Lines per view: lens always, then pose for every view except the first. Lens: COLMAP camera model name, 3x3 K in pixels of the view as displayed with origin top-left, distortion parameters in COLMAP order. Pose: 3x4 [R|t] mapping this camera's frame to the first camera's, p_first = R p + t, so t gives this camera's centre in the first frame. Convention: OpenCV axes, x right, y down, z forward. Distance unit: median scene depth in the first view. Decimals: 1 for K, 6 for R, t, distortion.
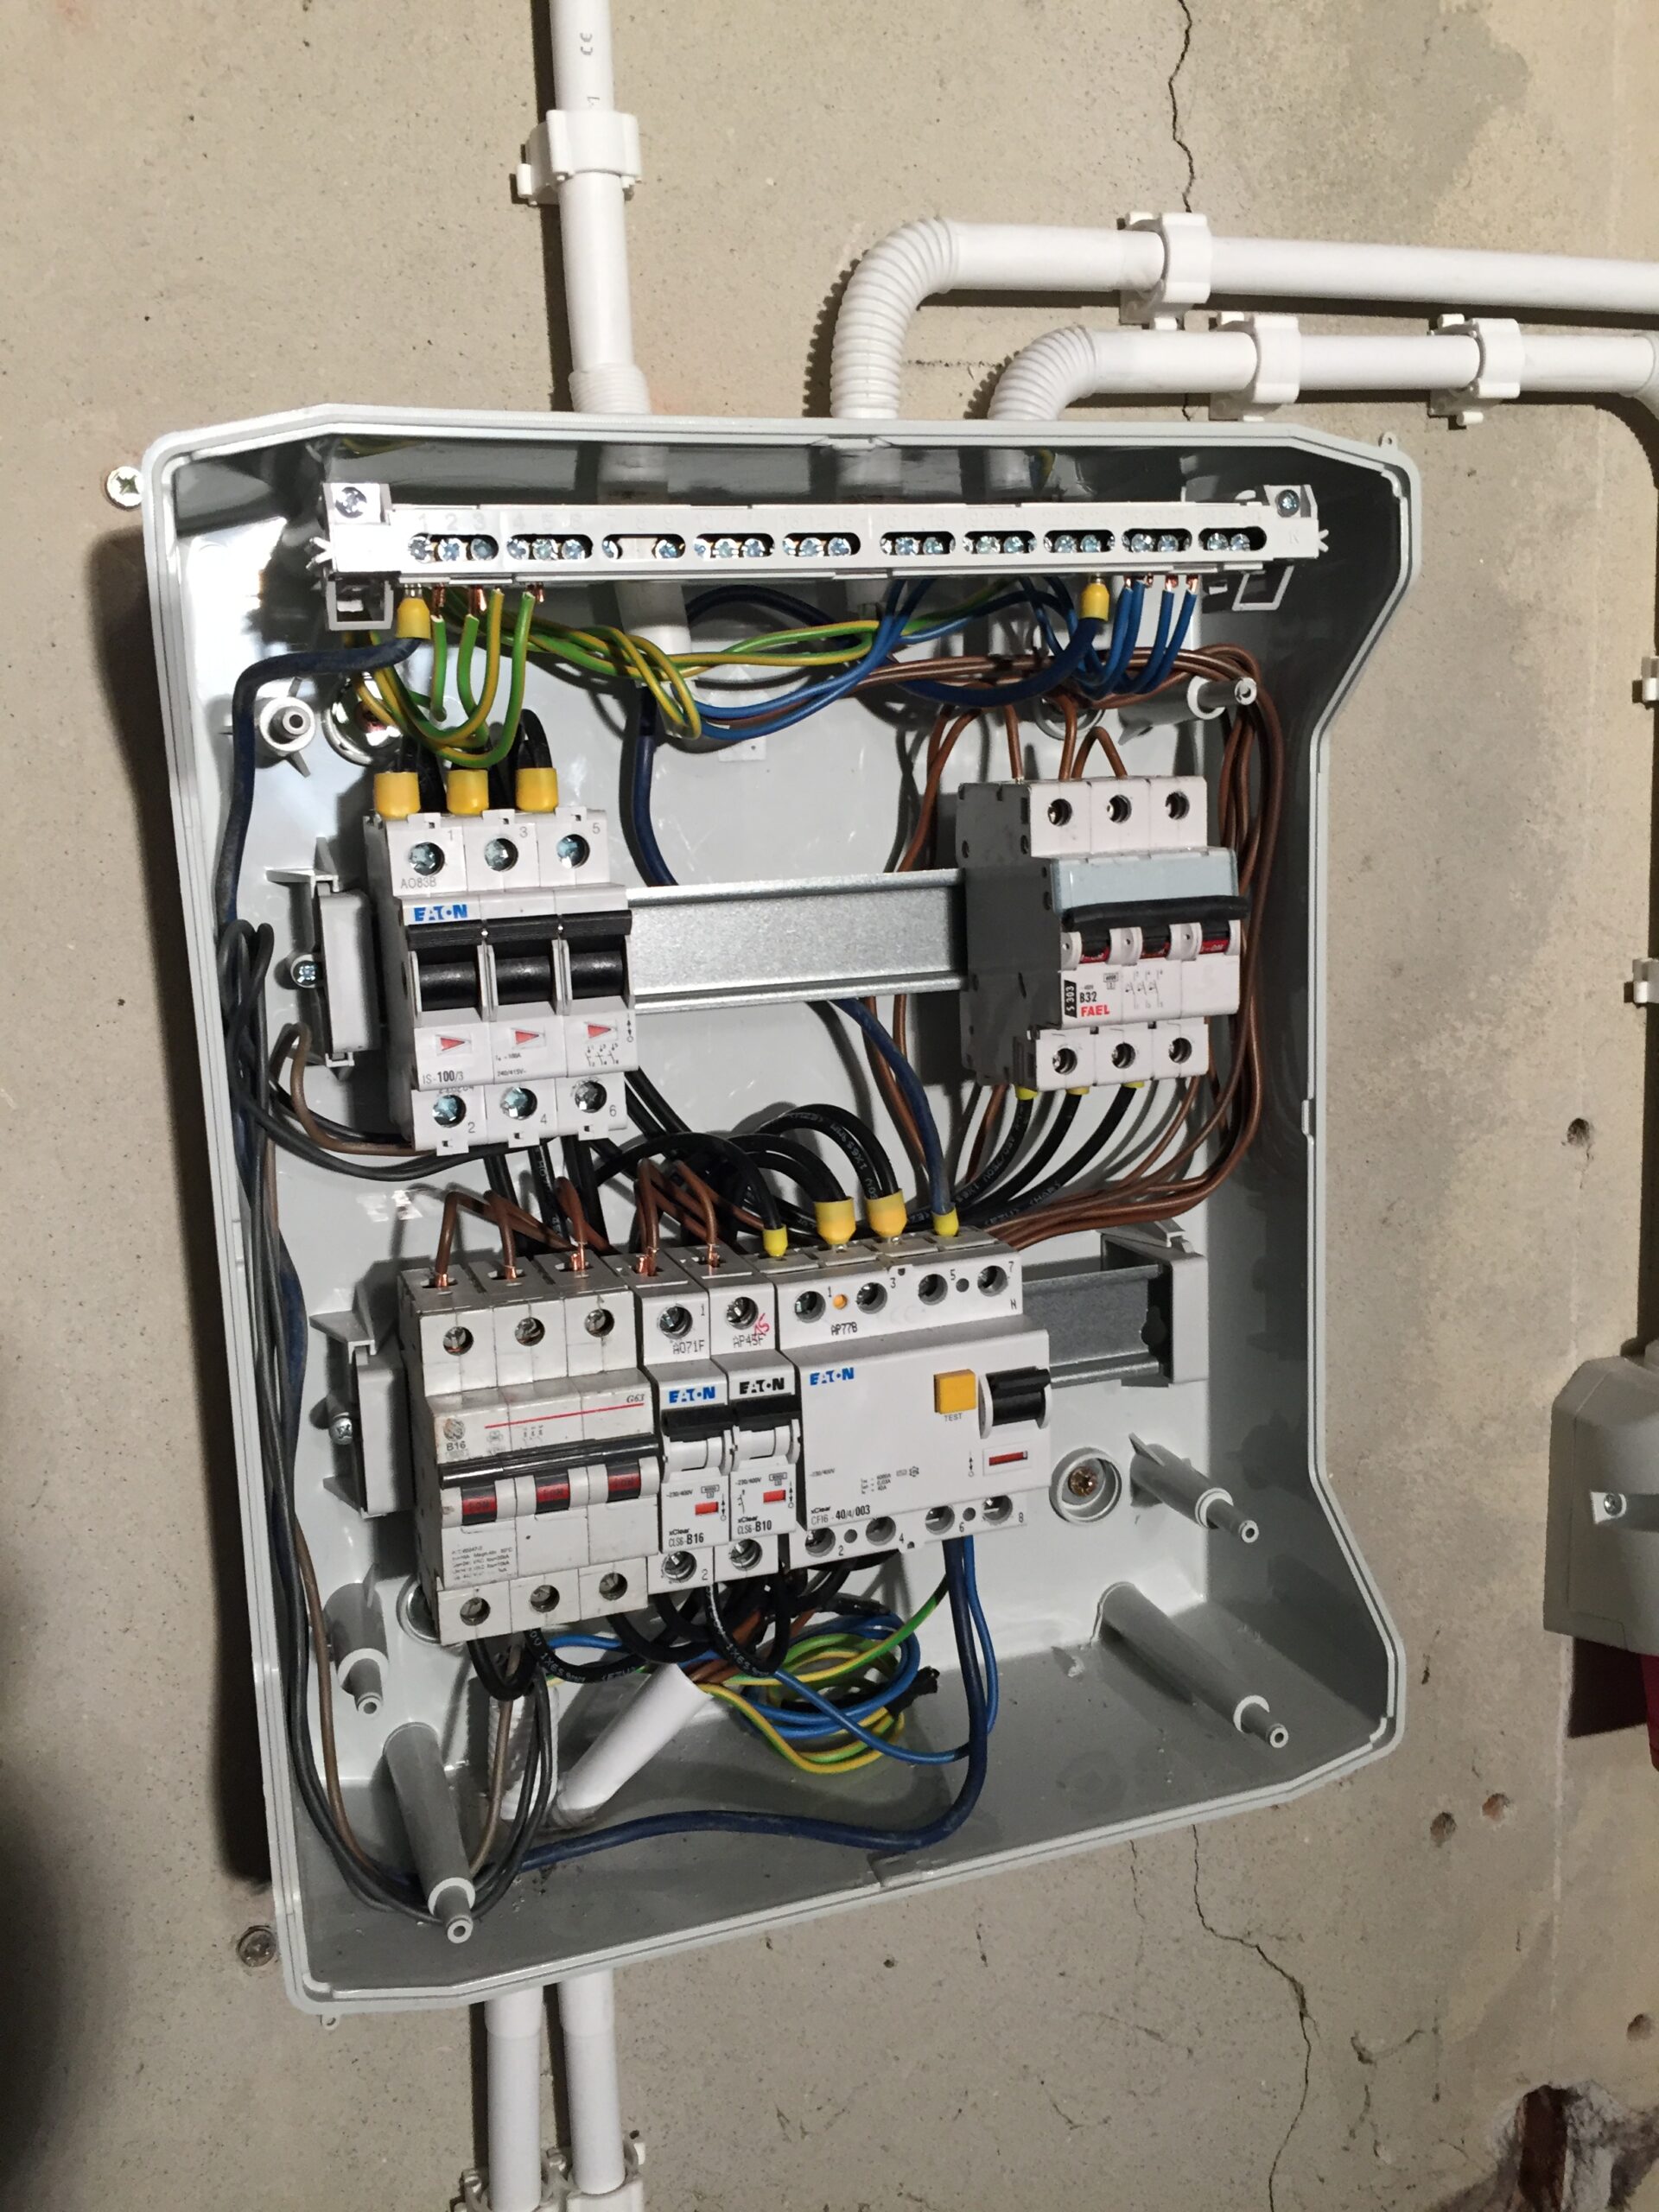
lens RADIAL K [[1880.5, 0, 842.9], [0, 1880.5, 1097.1], [0, 0, 1]] dist [0.076205, -0.109936]
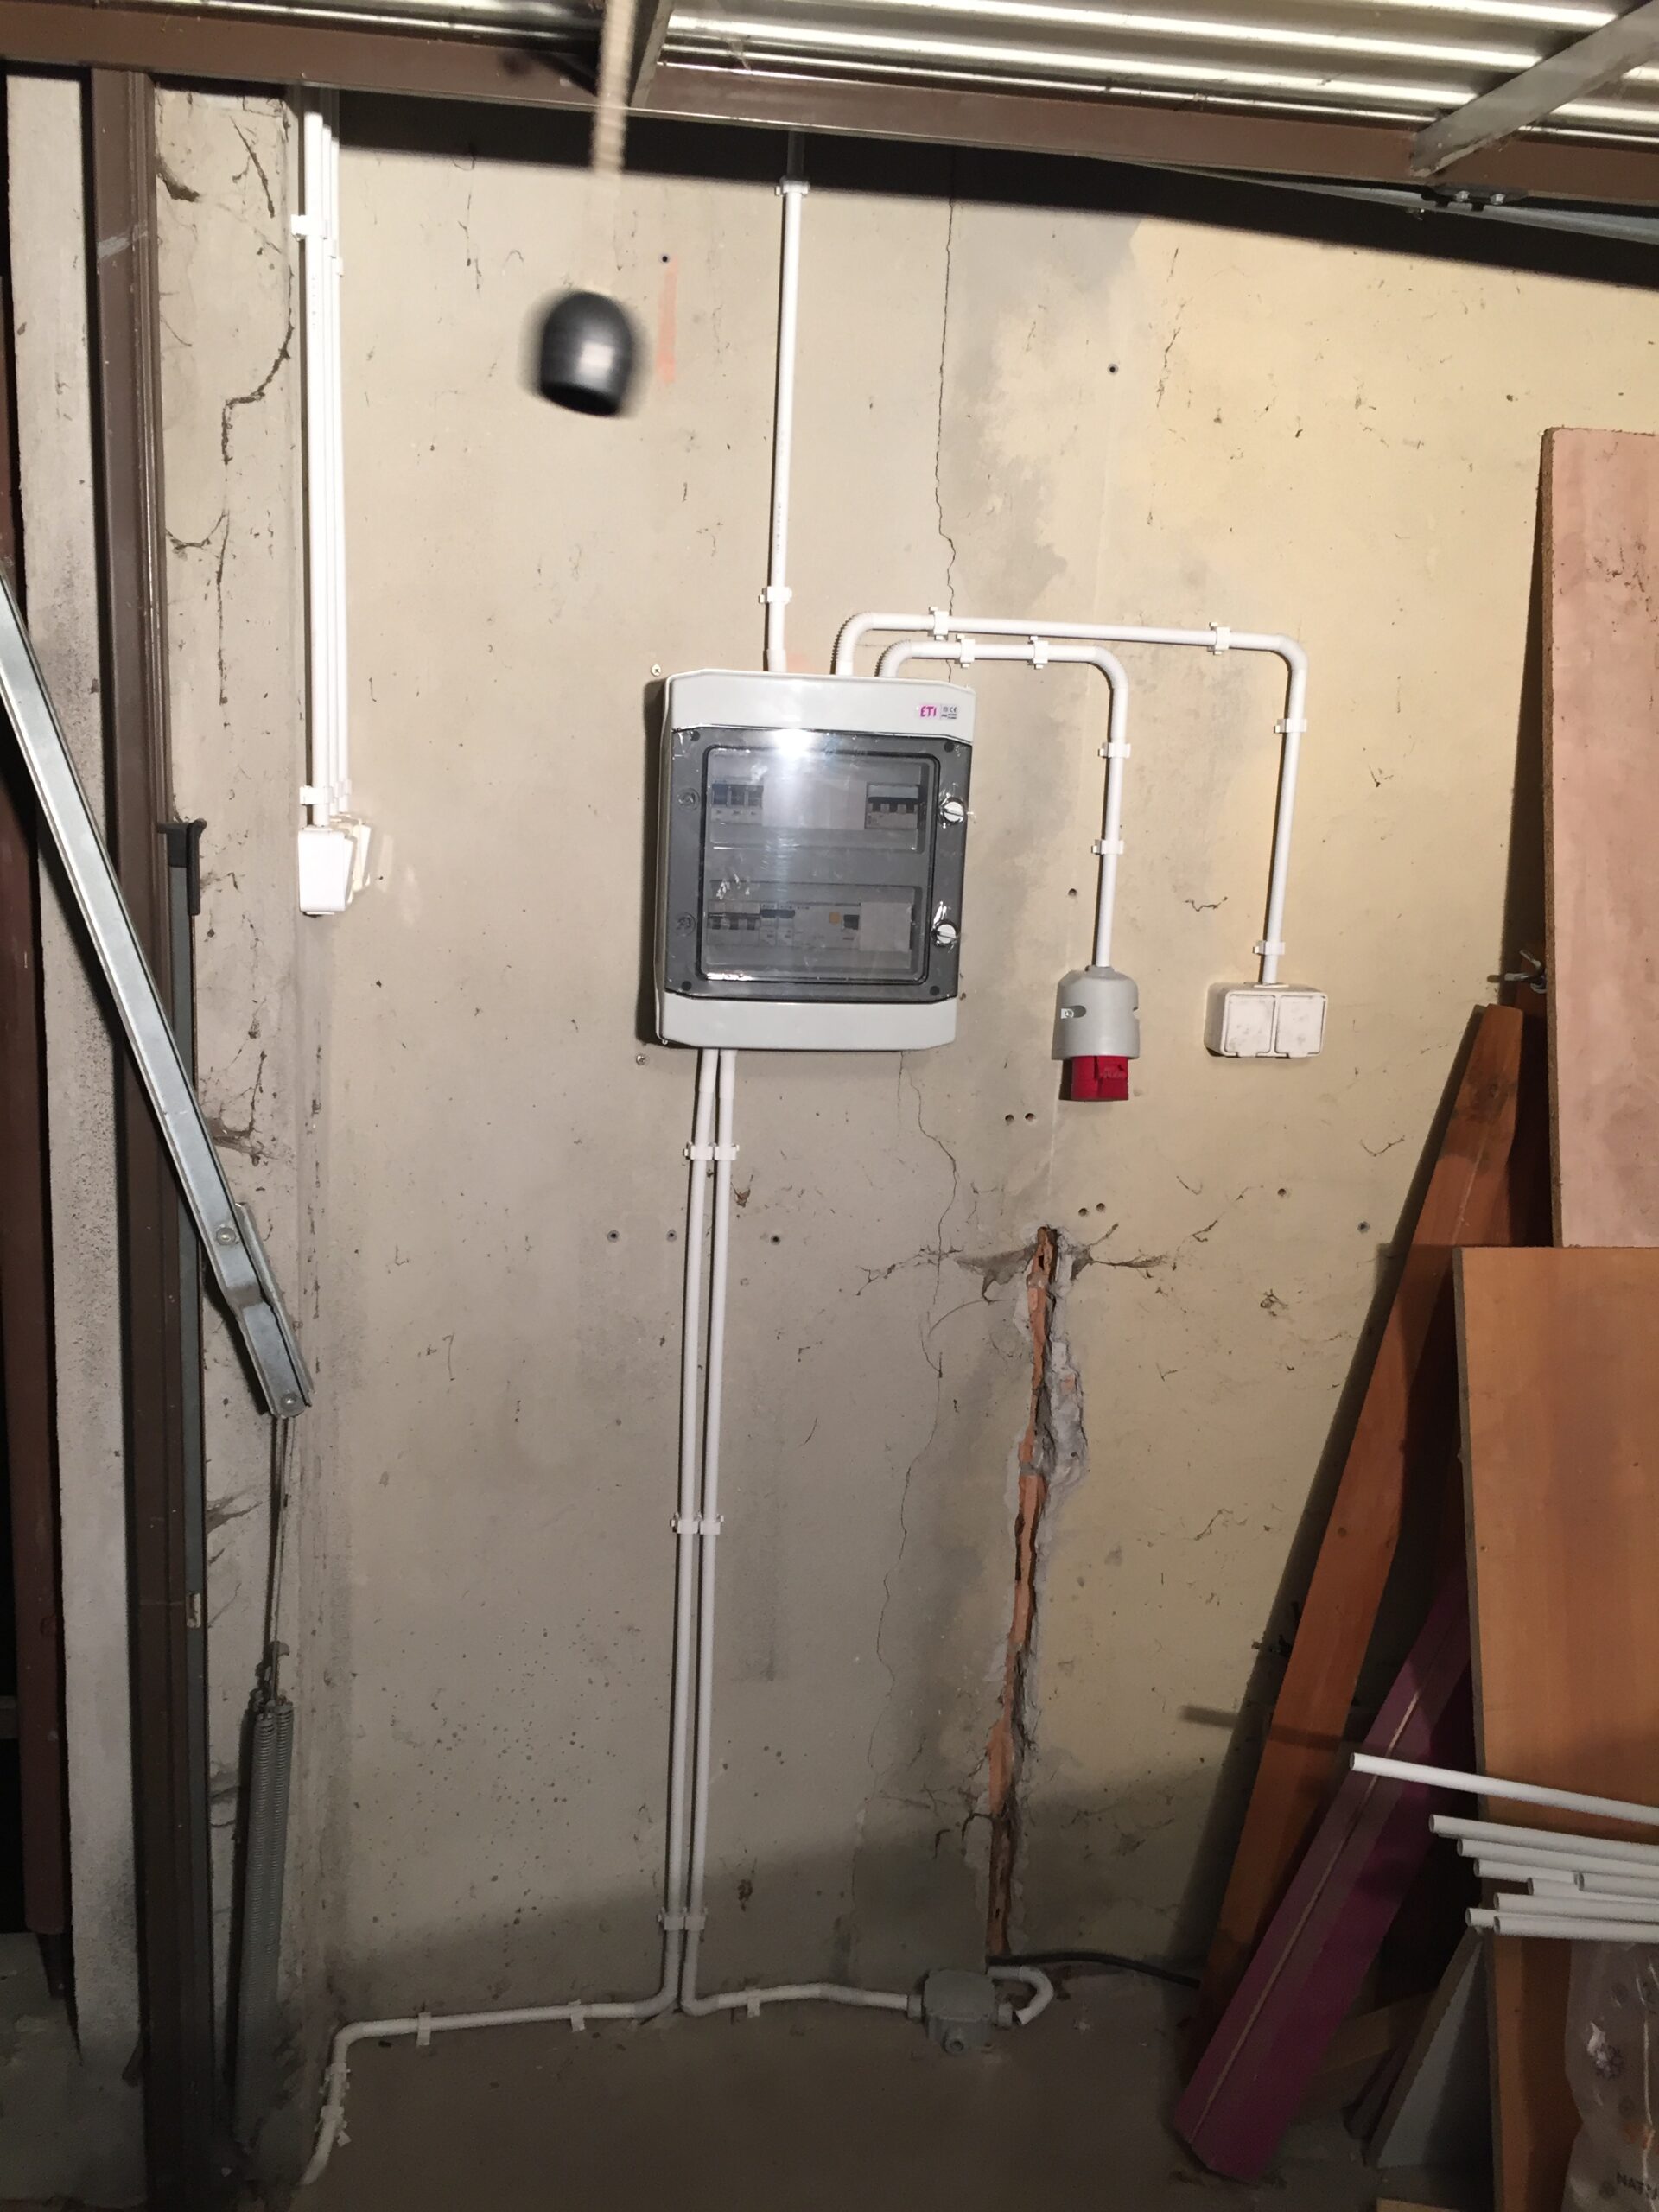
lens RADIAL K [[1880.5, 0, 840.1], [0, 1880.5, 1110.9], [0, 0, 1]] dist [0.076205, -0.109936]
pose [[0.982898, 0.119084, -0.140464, 0.502969], [-0.112885, 0.992281, 0.051327, 0.263014], [0.145492, -0.034593, 0.988755, -2.169361]]
